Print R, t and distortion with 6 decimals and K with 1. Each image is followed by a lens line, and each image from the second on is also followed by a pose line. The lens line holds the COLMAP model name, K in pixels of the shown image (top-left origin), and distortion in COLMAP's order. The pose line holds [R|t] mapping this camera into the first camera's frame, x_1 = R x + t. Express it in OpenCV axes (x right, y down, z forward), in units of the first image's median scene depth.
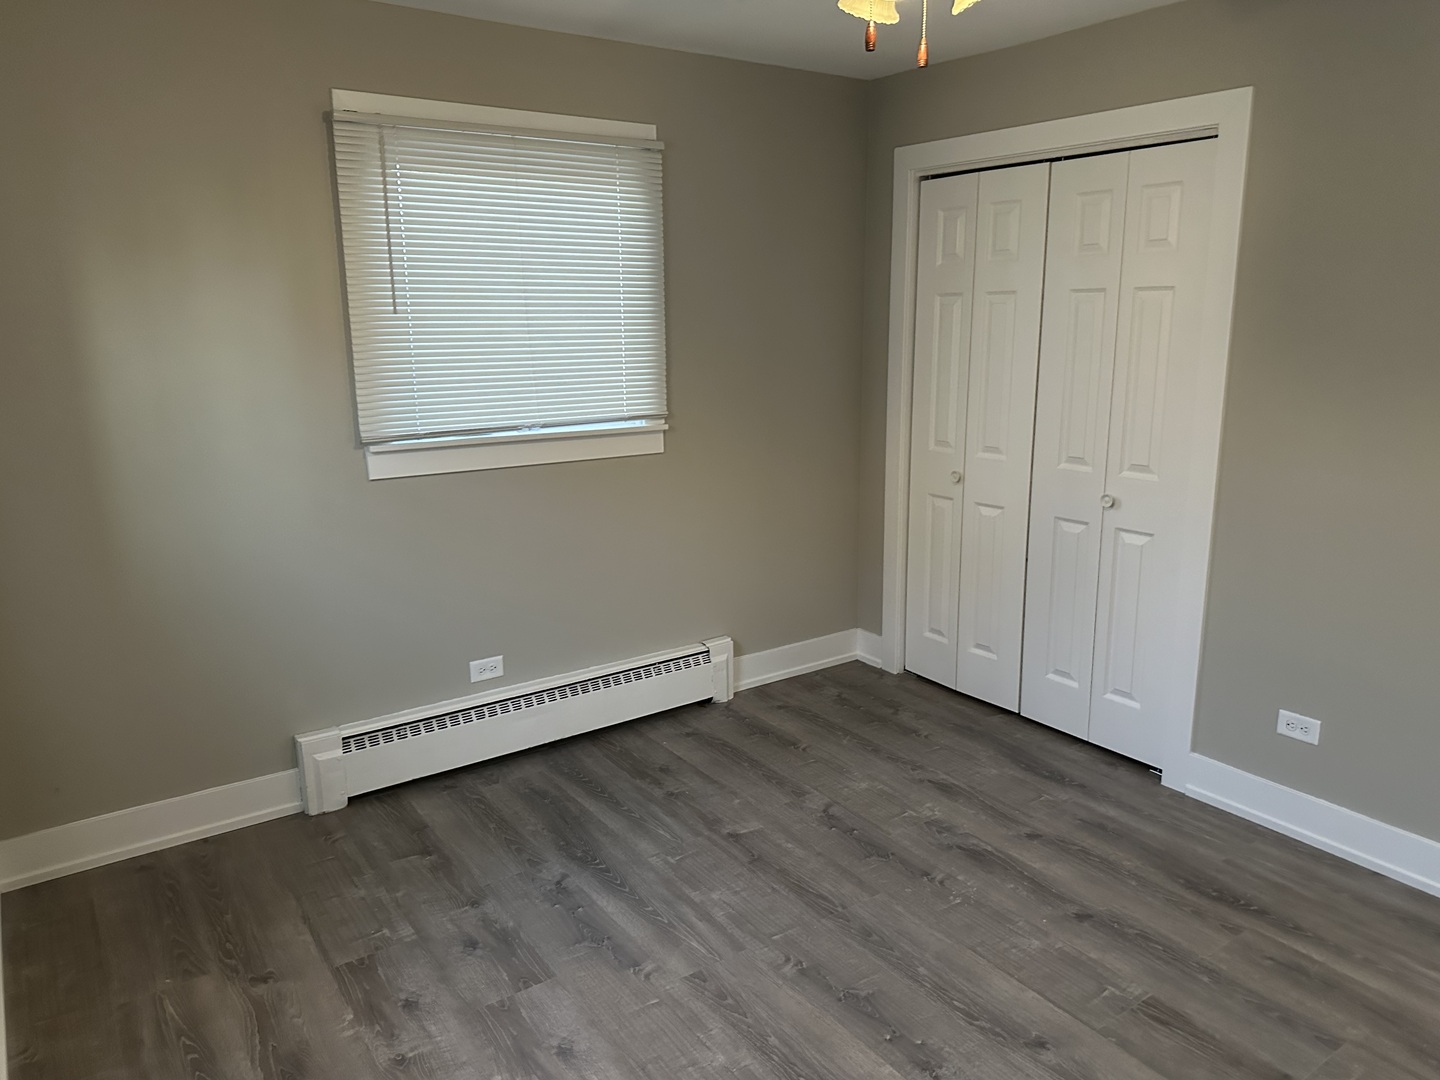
lens RADIAL K [[1018.8, 0, 730.6], [0, 1018.8, 536.1], [0, 0, 1]] dist [0.069225, -0.042819]
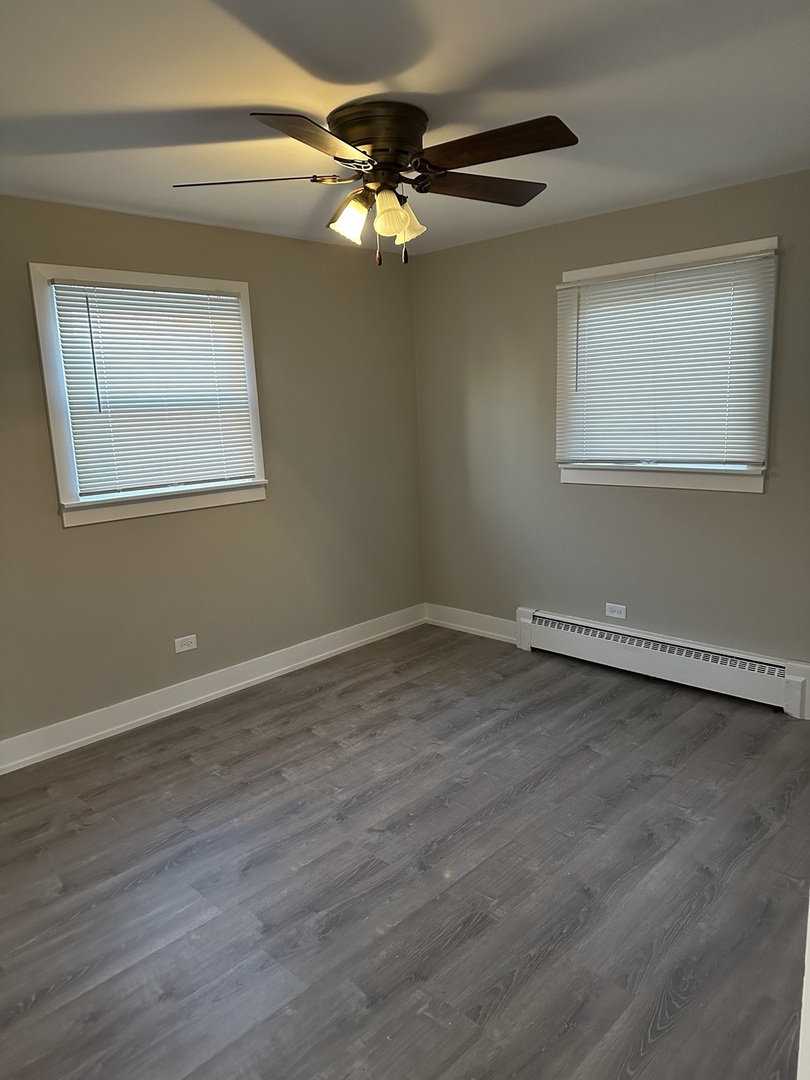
lens RADIAL K [[764.1, 0, 414.1], [0, 764.1, 537.2], [0, 0, 1]] dist [0.069225, -0.042819]
pose [[0.172989, 0.165009, -0.971003, 0.965138], [-0.182484, 0.974167, 0.133036, -0.095607], [0.967871, 0.154179, 0.198631, 0.502657]]
